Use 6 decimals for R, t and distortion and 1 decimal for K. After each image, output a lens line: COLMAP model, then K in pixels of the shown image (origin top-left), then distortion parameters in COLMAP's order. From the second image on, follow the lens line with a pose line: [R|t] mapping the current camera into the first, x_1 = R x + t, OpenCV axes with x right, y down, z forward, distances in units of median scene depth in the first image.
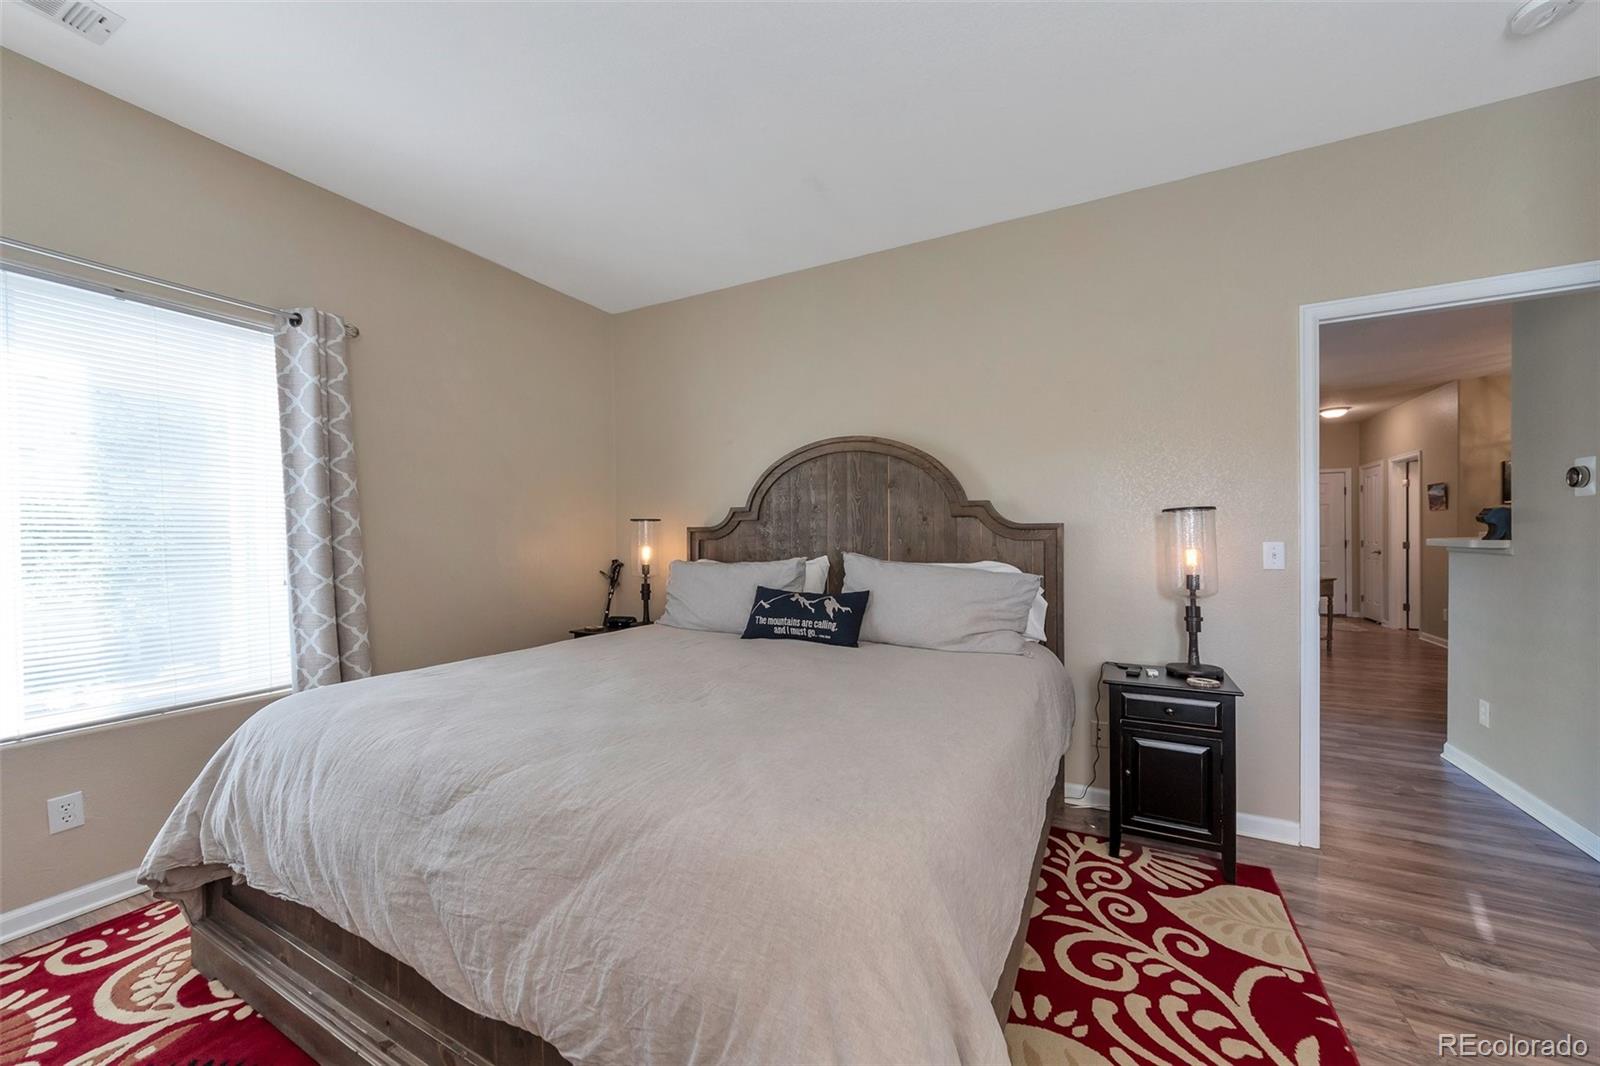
lens RADIAL K [[570.4, 0, 805.6], [0, 570.4, 532.8], [0, 0, 1]] dist [-0.001937, -0.000126]
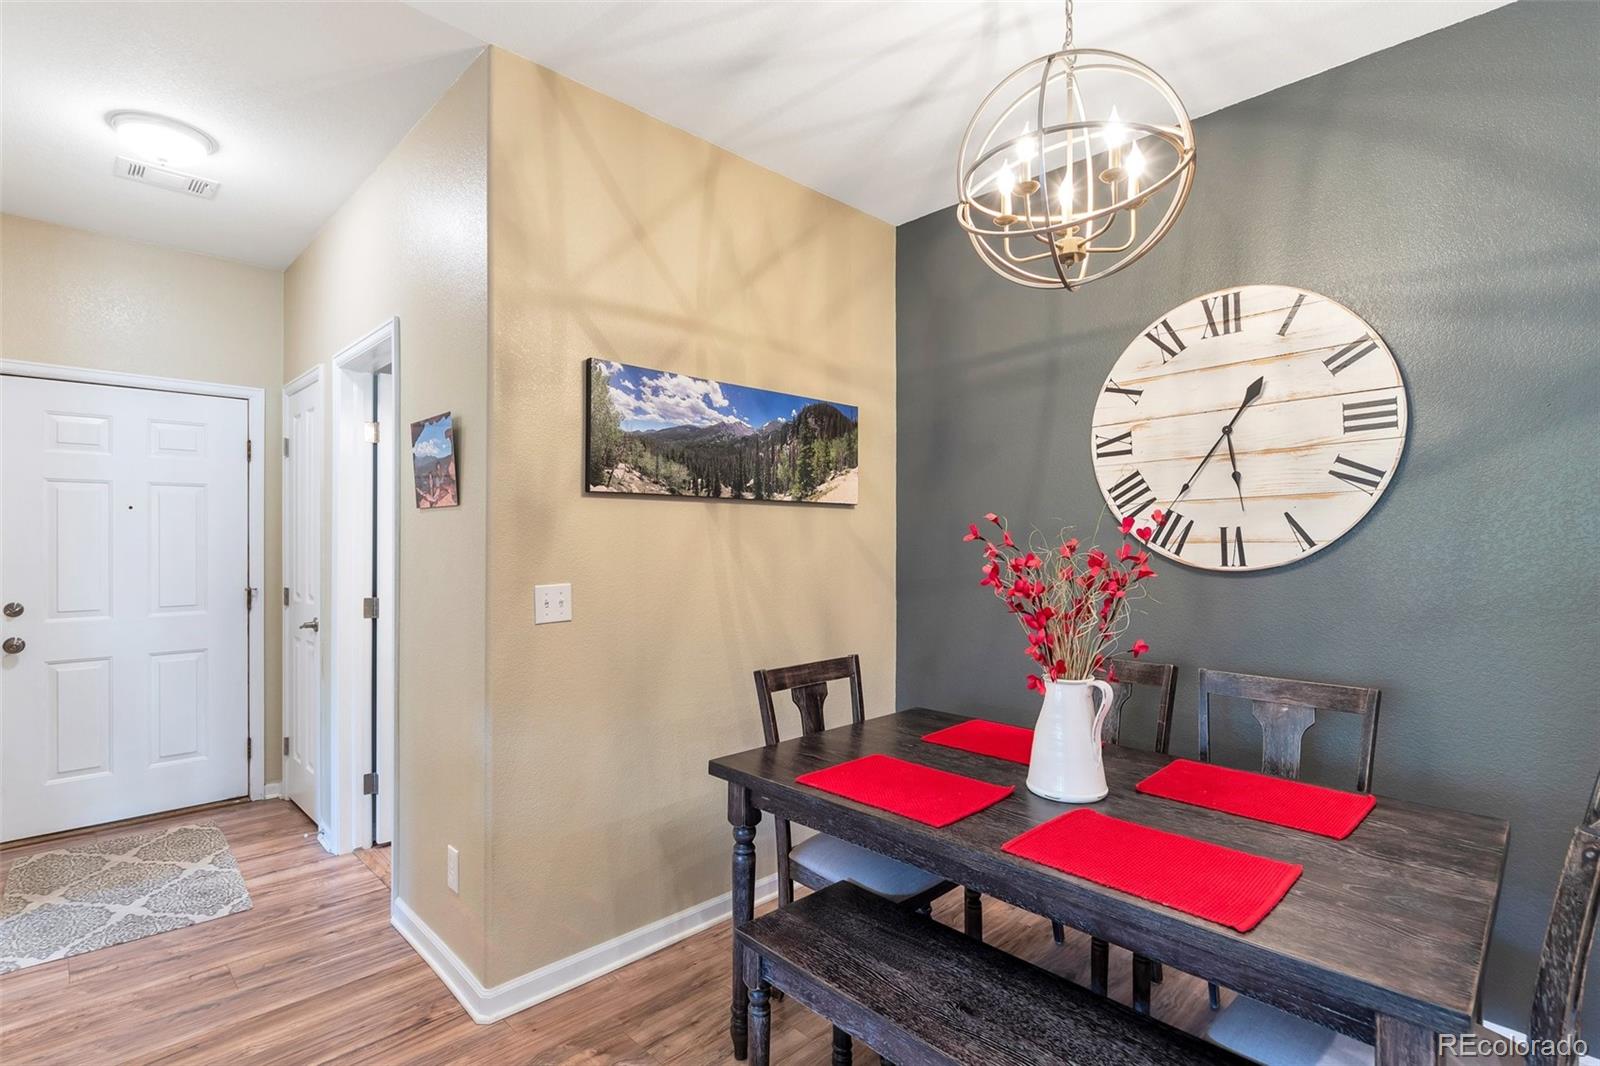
lens RADIAL K [[779.0, 0, 801.1], [0, 779.0, 534.1], [0, 0, 1]] dist [0.002935, -0.001912]
pose [[0.298861, 0.008673, 0.954257, 0.676486], [0.002046, 0.999951, -0.009729, -0.018205], [-0.954294, 0.004861, 0.298828, 0.603931]]
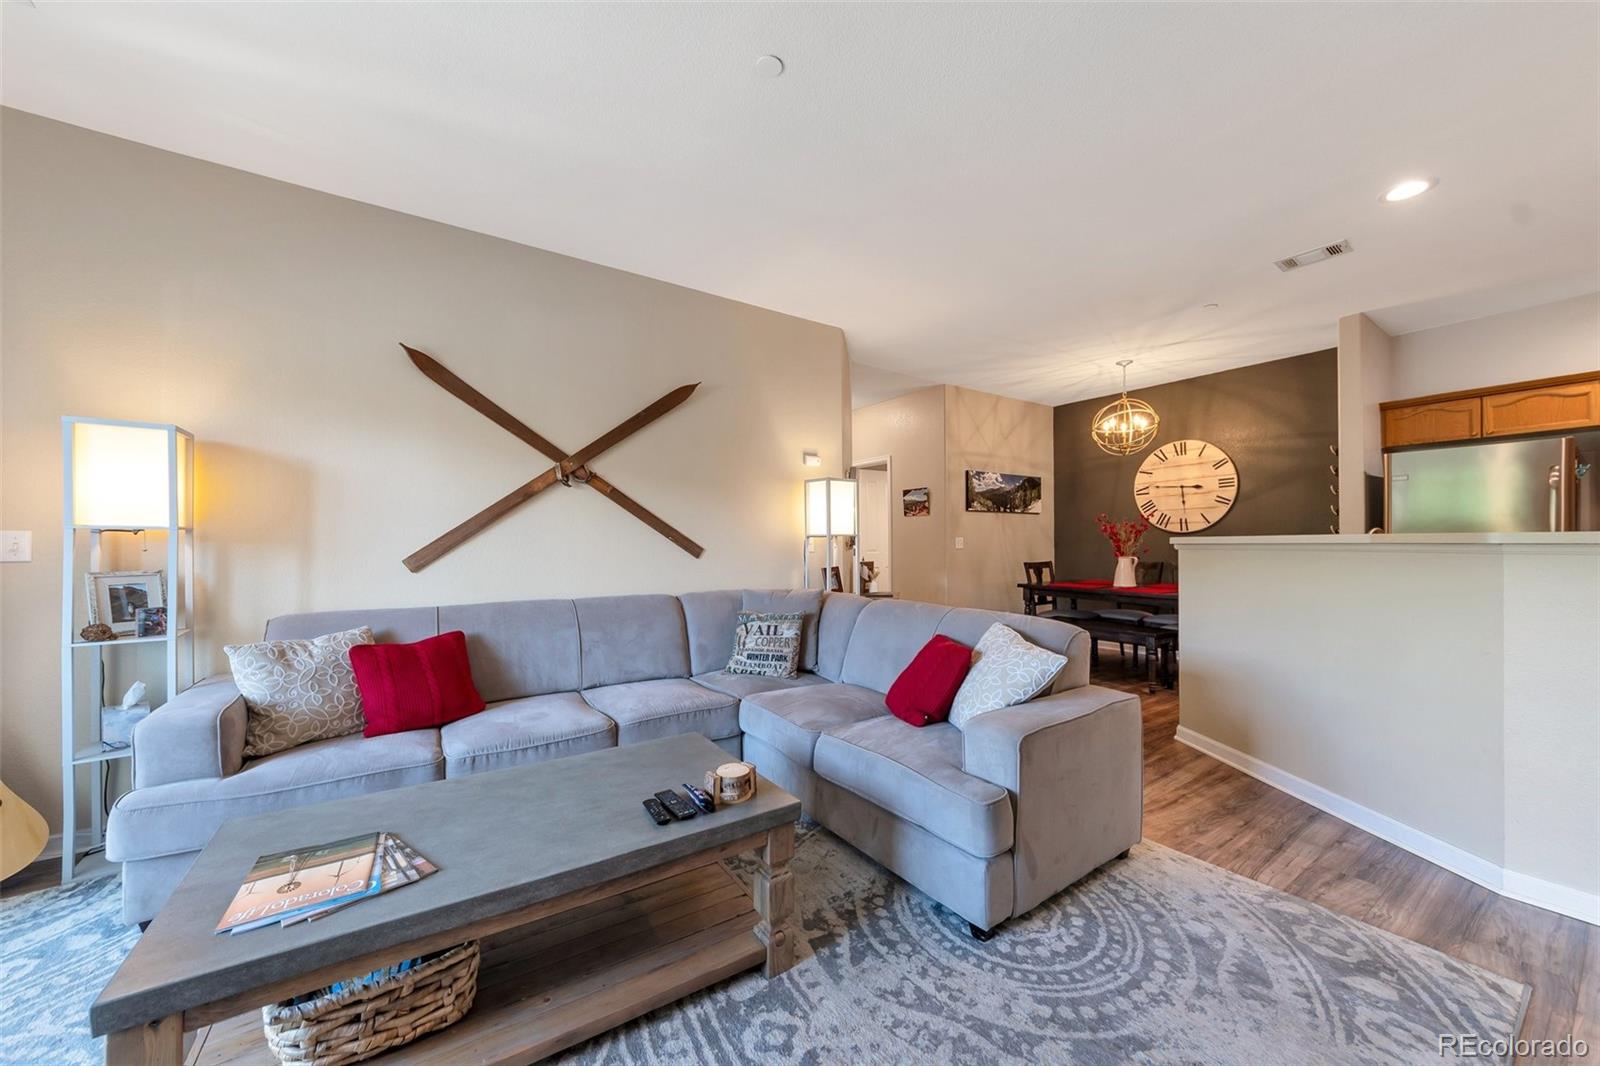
lens RADIAL K [[570.4, 0, 791.6], [0, 570.4, 541.7], [0, 0, 1]] dist [-0.001937, -0.000126]
pose [[0.486338, 0.000040, 0.873771, 0.113323], [0.007747, 0.999960, -0.004358, 0.007564], [-0.873737, 0.008889, 0.486318, 0.614616]]
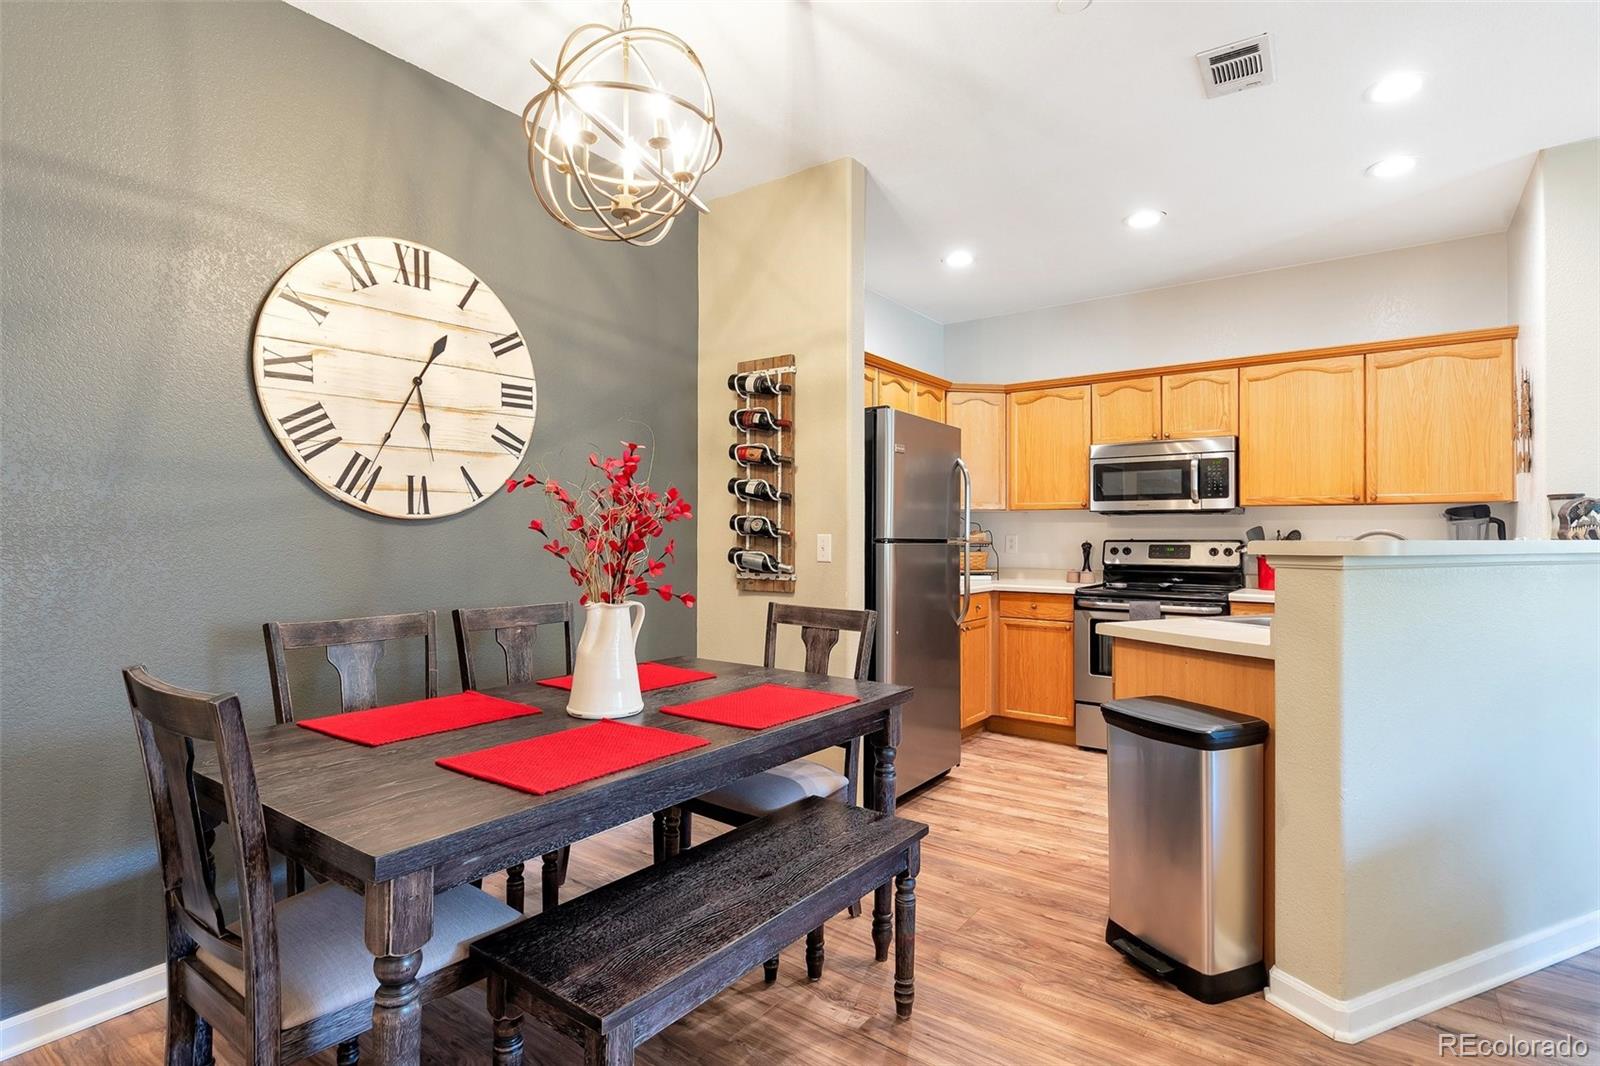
lens RADIAL K [[779.0, 0, 801.6], [0, 779.0, 528.4], [0, 0, 1]] dist [0.002935, -0.001912]
pose [[-0.990453, -0.002246, 0.137830, 0.843957], [-0.002988, 0.999982, -0.005175, 0.001266], [-0.137816, -0.005537, -0.990442, 0.857977]]
